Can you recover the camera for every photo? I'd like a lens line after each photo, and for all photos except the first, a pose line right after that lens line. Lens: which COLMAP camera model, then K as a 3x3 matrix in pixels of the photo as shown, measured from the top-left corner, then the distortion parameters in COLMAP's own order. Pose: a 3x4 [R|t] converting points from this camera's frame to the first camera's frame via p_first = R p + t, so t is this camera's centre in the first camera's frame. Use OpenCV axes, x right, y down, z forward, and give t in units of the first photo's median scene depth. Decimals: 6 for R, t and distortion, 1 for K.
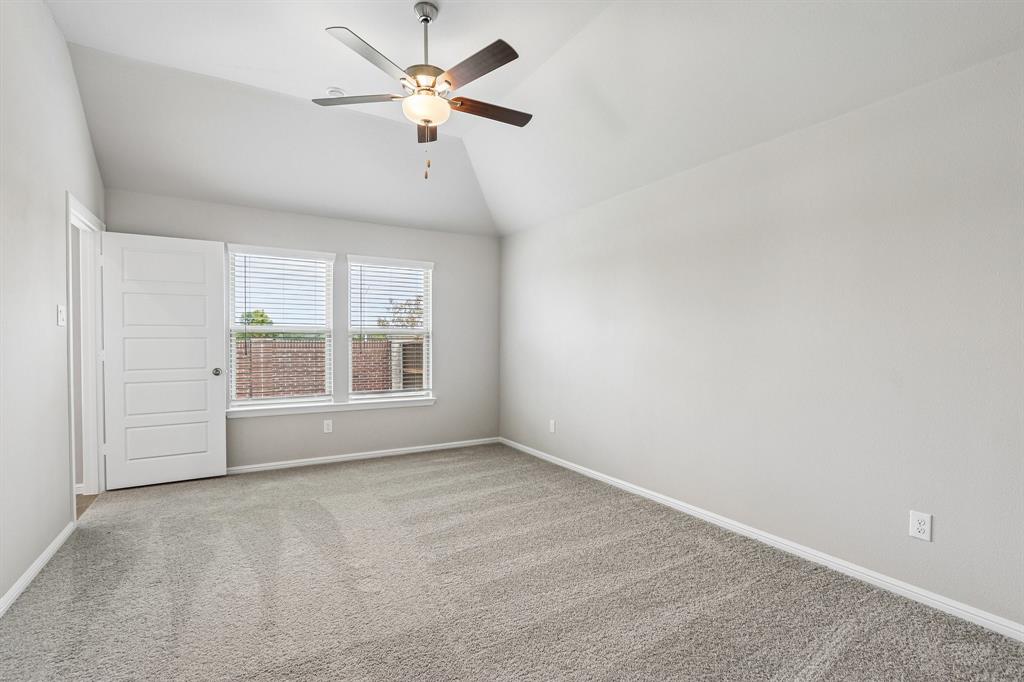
lens RADIAL K [[471.8, 0, 504.9], [0, 471.8, 341.0], [0, 0, 1]] dist [-0.014272, 0.002271]
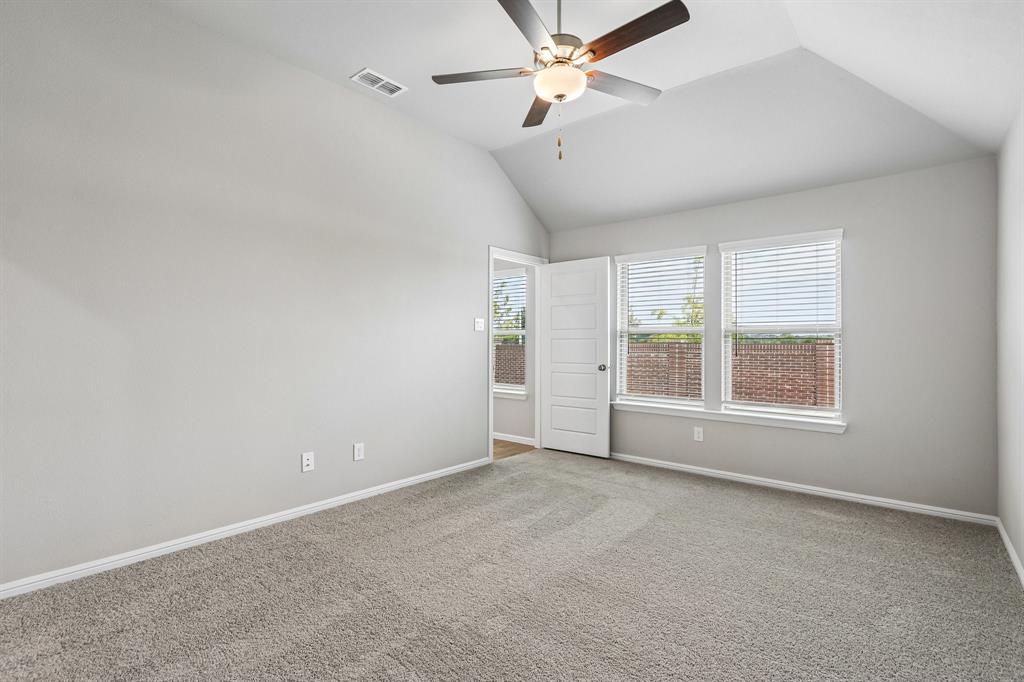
lens RADIAL K [[471.8, 0, 523.8], [0, 471.8, 337.9], [0, 0, 1]] dist [-0.014272, 0.002271]
pose [[0.349578, -0.010182, -0.936852, 0.400551], [-0.005276, 0.999904, -0.012836, 0.006694], [0.936892, 0.009430, 0.349491, 0.385476]]
